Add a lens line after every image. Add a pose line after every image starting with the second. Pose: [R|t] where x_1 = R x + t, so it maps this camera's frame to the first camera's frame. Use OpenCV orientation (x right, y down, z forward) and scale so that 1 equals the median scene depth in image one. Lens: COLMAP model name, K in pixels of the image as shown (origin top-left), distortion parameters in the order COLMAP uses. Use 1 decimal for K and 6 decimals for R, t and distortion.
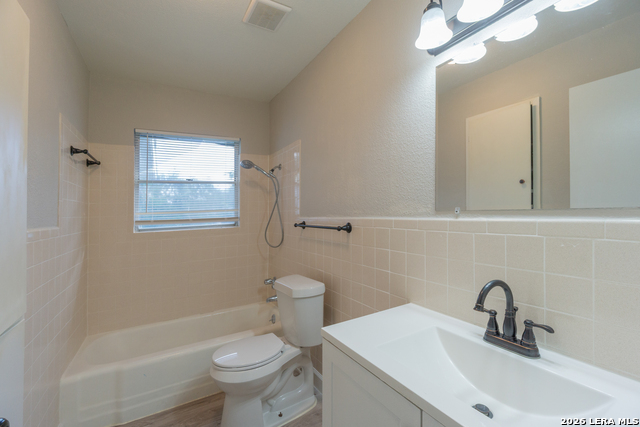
lens RADIAL K [[280.9, 0, 323.1], [0, 280.9, 210.3], [0, 0, 1]] dist [-0.001394, -0.000122]
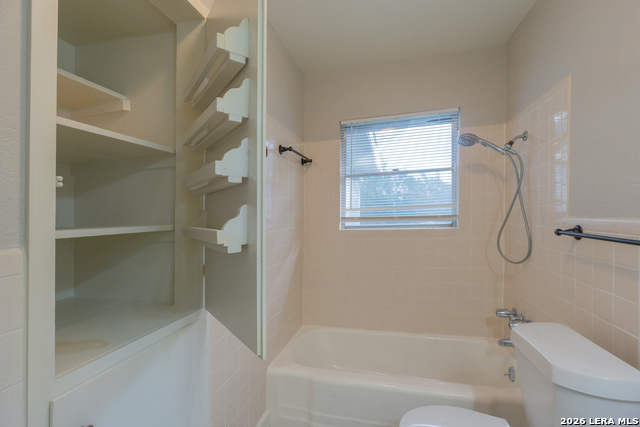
lens RADIAL K [[280.9, 0, 323.1], [0, 280.9, 210.3], [0, 0, 1]] dist [-0.001394, -0.000122]
pose [[0.708668, 0.004658, -0.705527, -0.031431], [0.005984, 0.999903, 0.012612, 0.000888], [0.705517, -0.013160, 0.708571, 0.246070]]
